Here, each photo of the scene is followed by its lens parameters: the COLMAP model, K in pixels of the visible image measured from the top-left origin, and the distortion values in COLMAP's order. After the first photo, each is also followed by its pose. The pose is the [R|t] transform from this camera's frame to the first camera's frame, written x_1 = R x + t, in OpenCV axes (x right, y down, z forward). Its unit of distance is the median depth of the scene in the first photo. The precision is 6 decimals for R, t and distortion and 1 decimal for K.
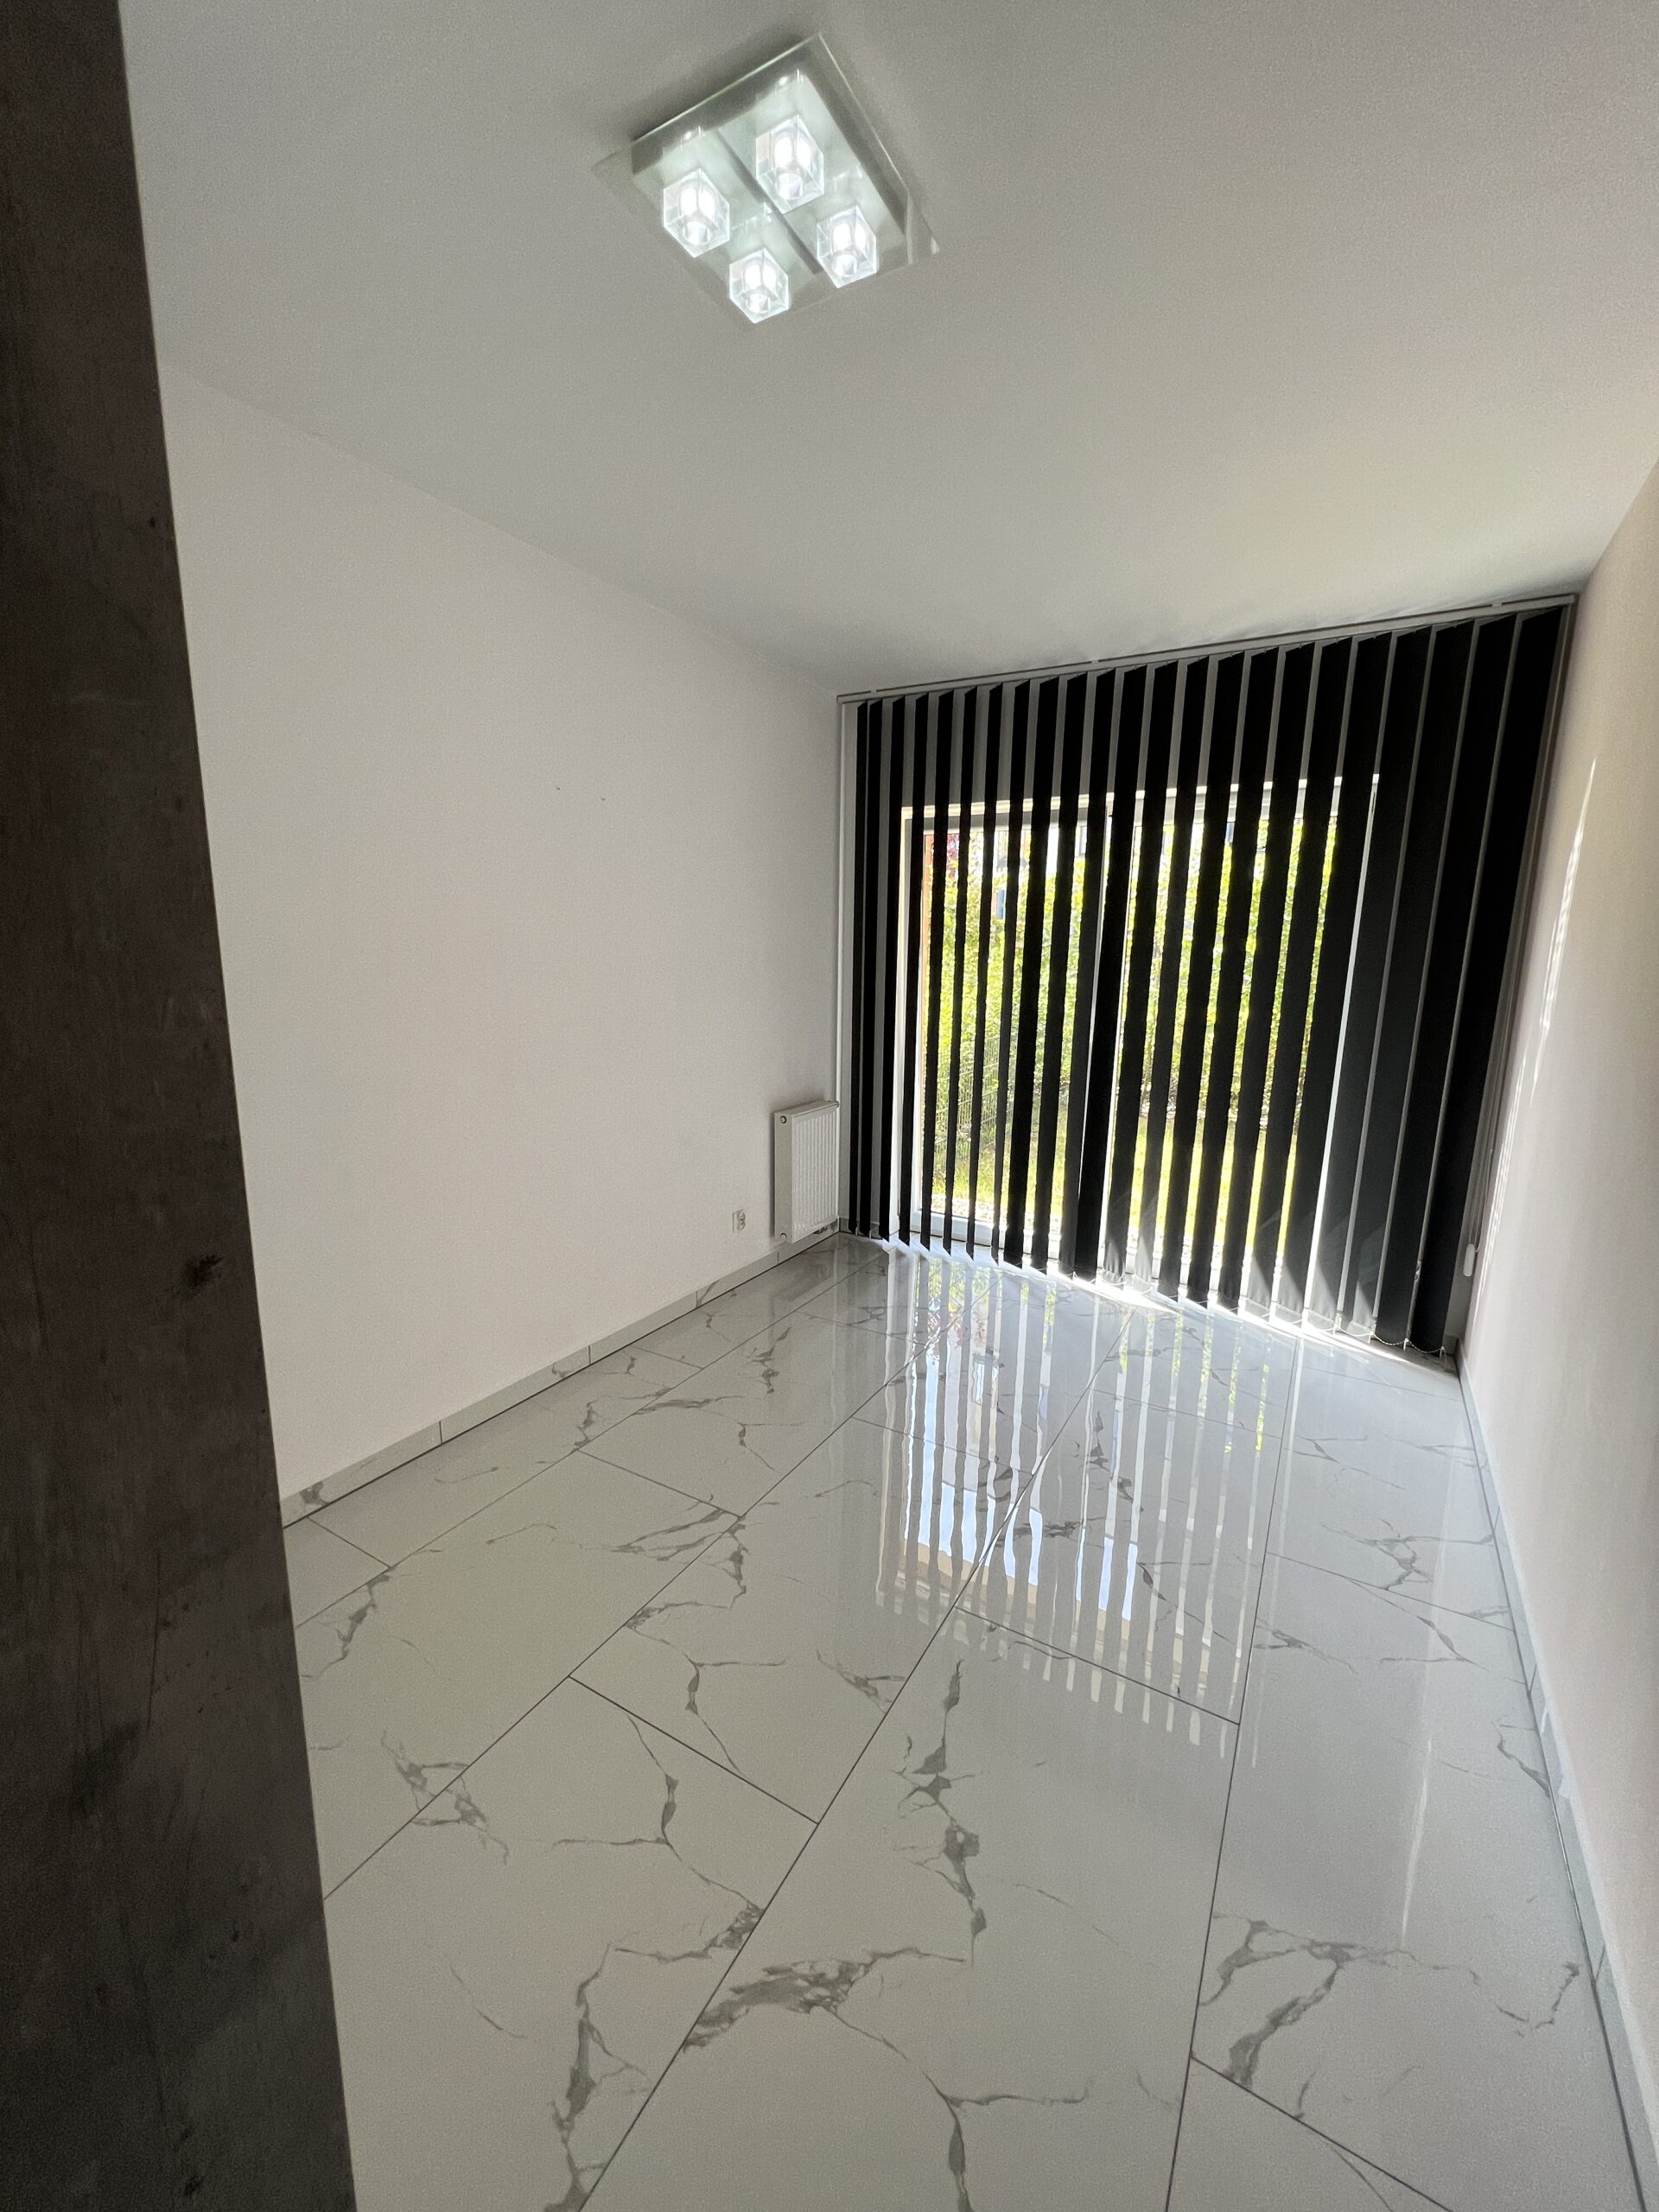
lens RADIAL K [[882.3, 0, 827.2], [0, 882.3, 1108.0], [0, 0, 1]] dist [-0.001393, 0.000555]
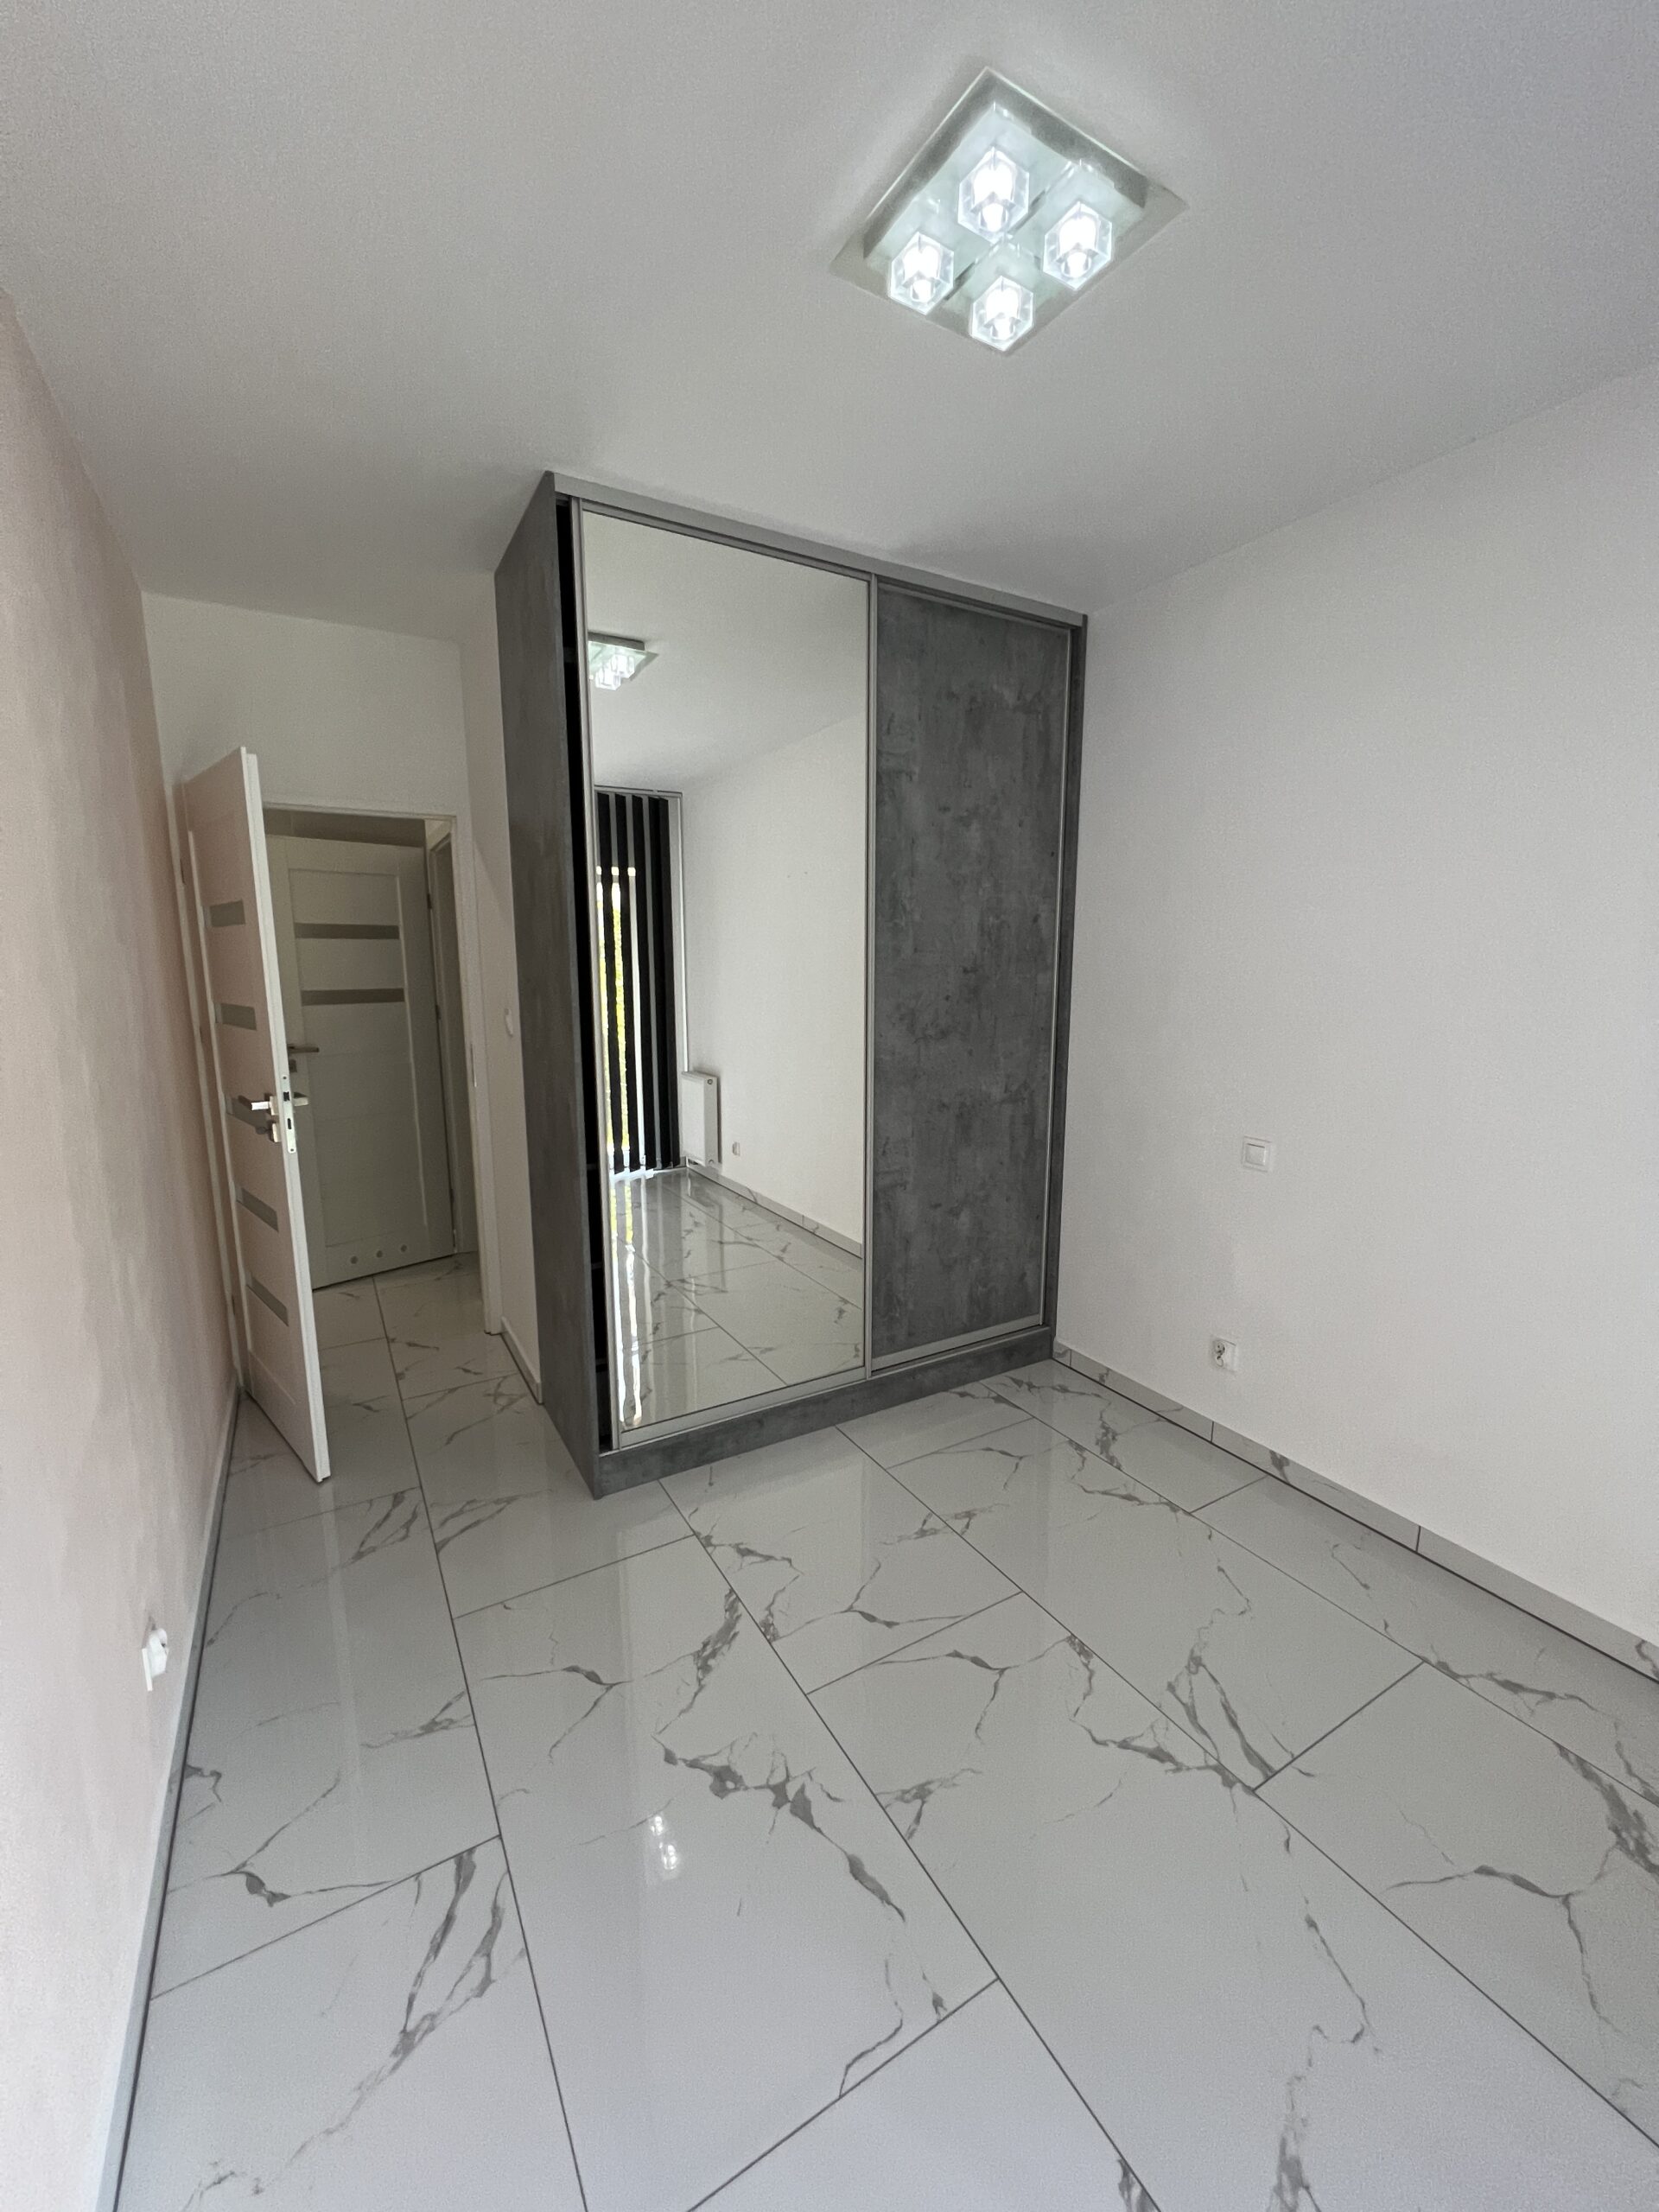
lens RADIAL K [[882.3, 0, 826.9], [0, 882.3, 1102.8], [0, 0, 1]] dist [-0.001393, 0.000555]
pose [[-0.483253, 0.128426, -0.866010, 0.925998], [-0.164182, 0.958338, 0.233736, -0.253872], [0.859948, 0.255137, -0.442035, 1.366386]]
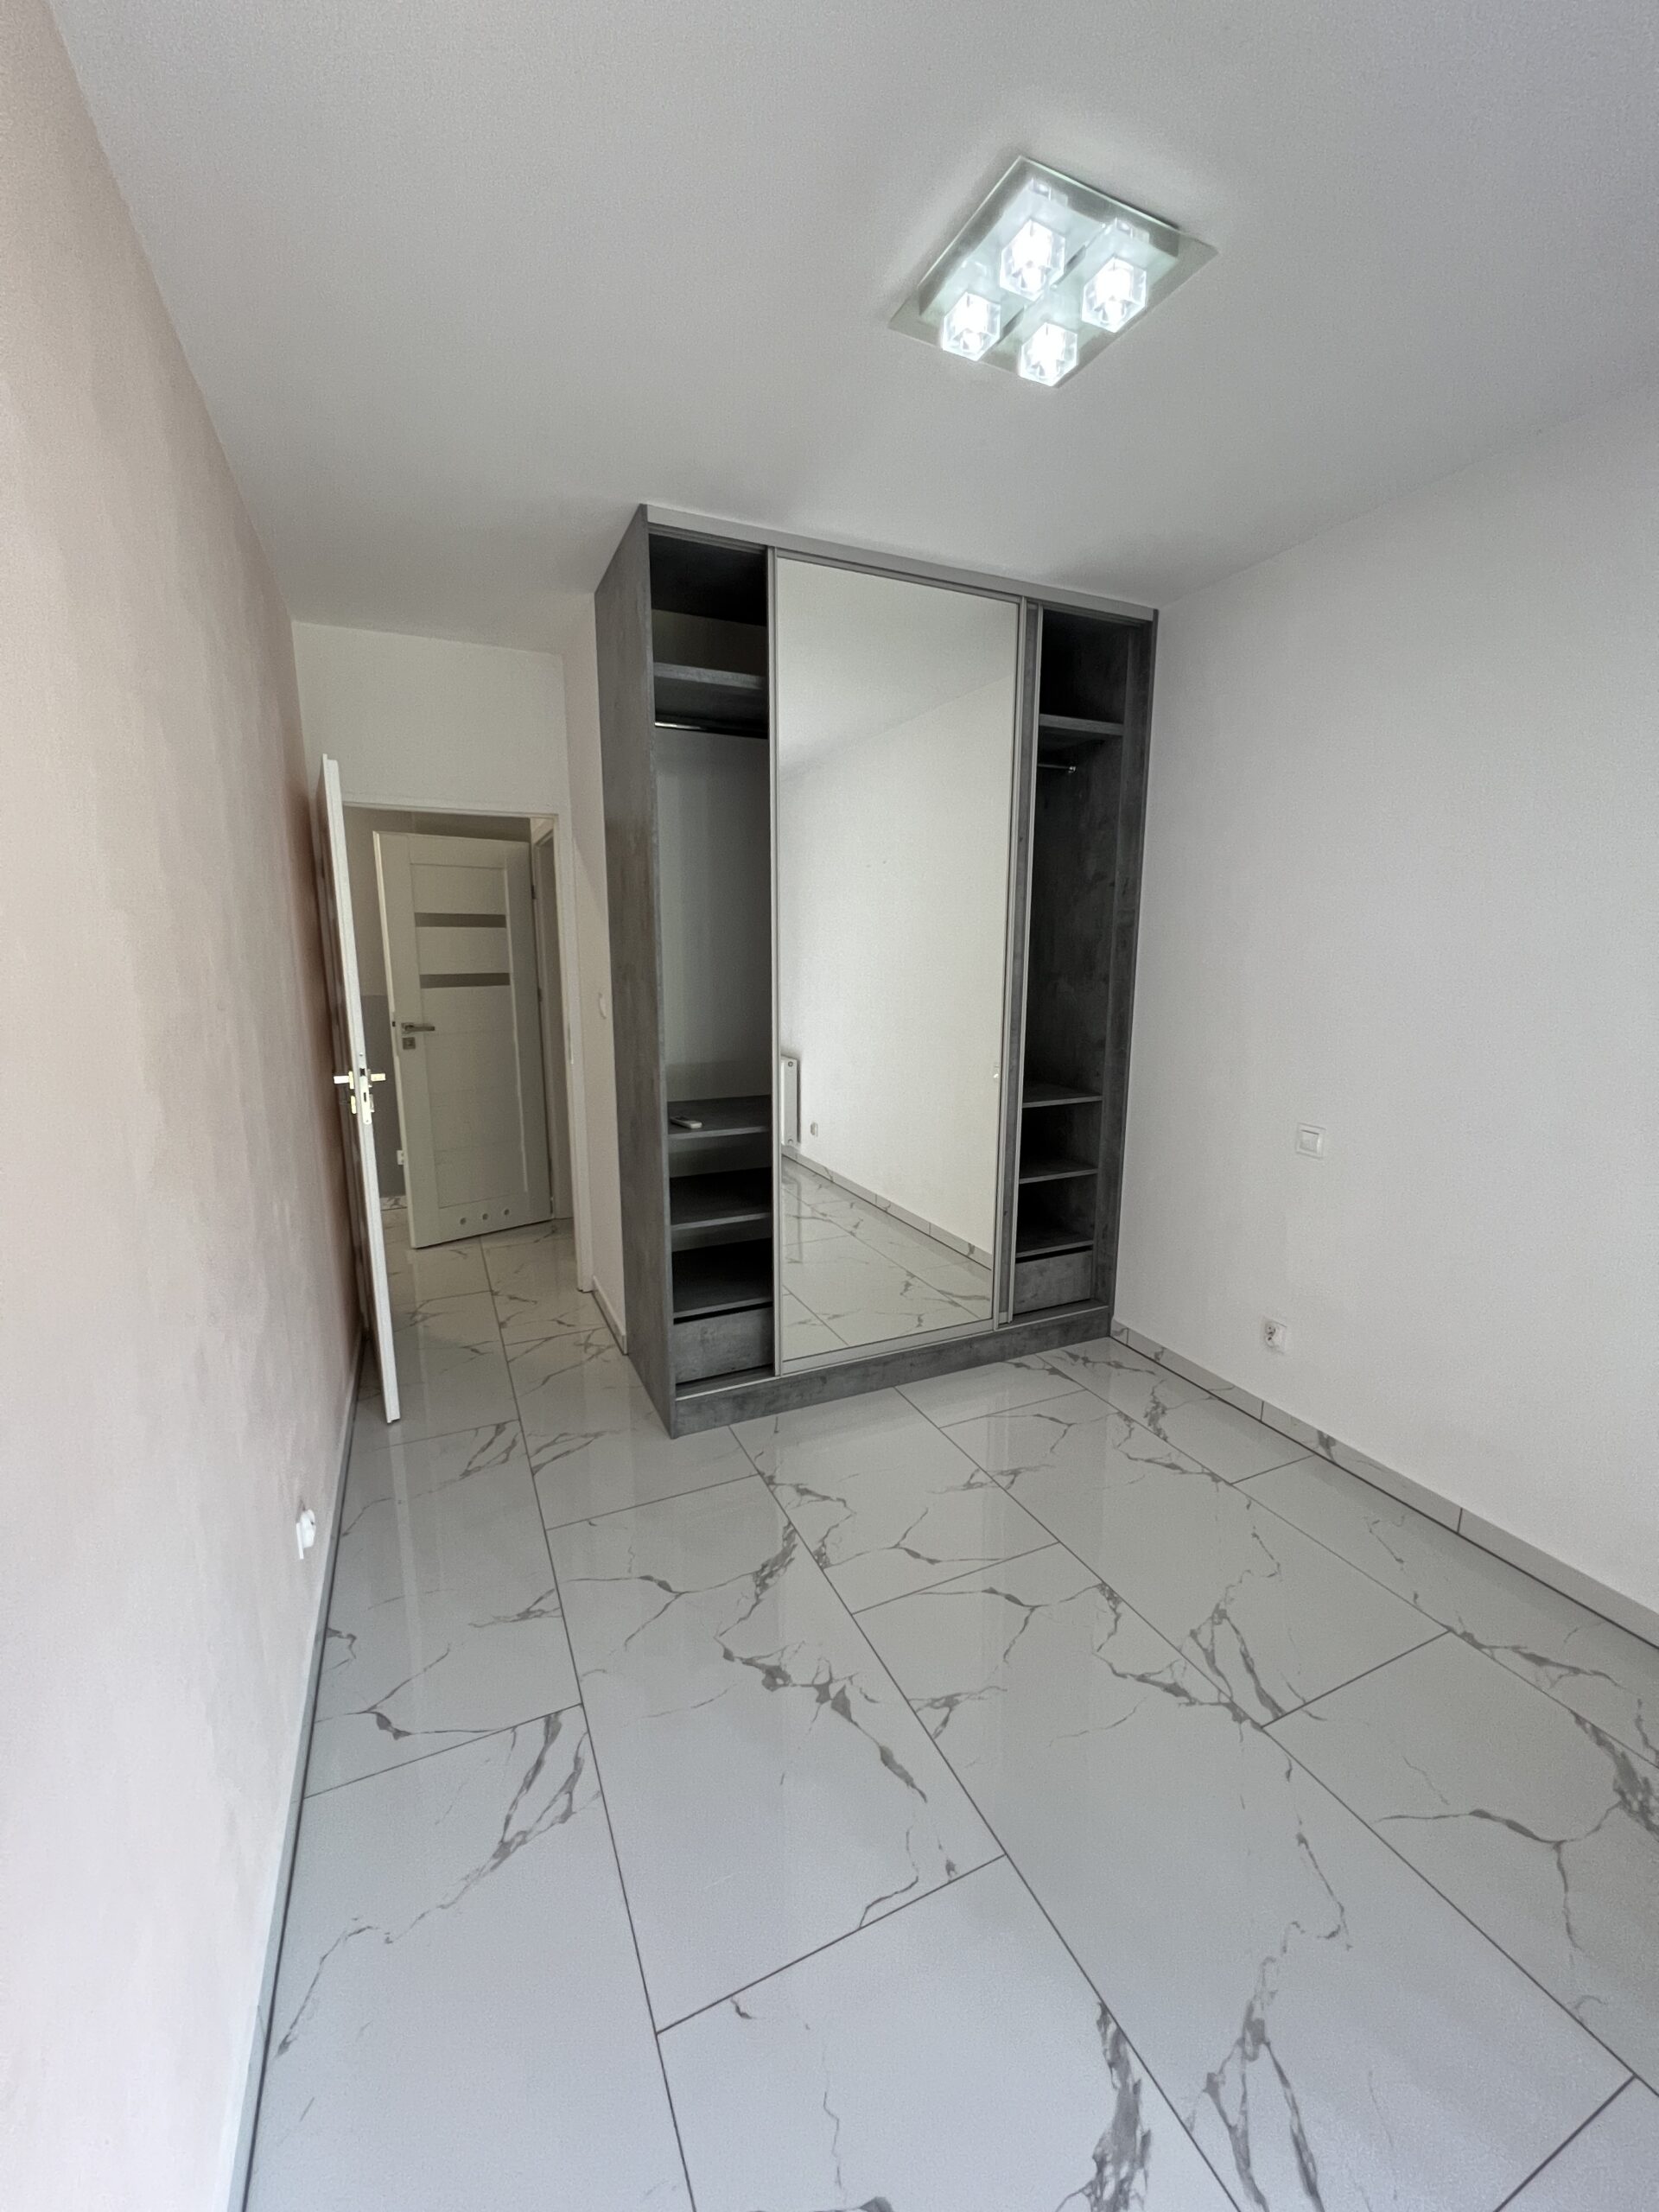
lens RADIAL K [[882.3, 0, 827.9], [0, 882.3, 1101.8], [0, 0, 1]] dist [-0.001393, 0.000555]
pose [[-0.568119, 0.131463, -0.812378, 1.004808], [-0.157780, 0.951444, 0.264308, -0.278687], [0.807679, 0.278336, -0.519792, 1.466442]]
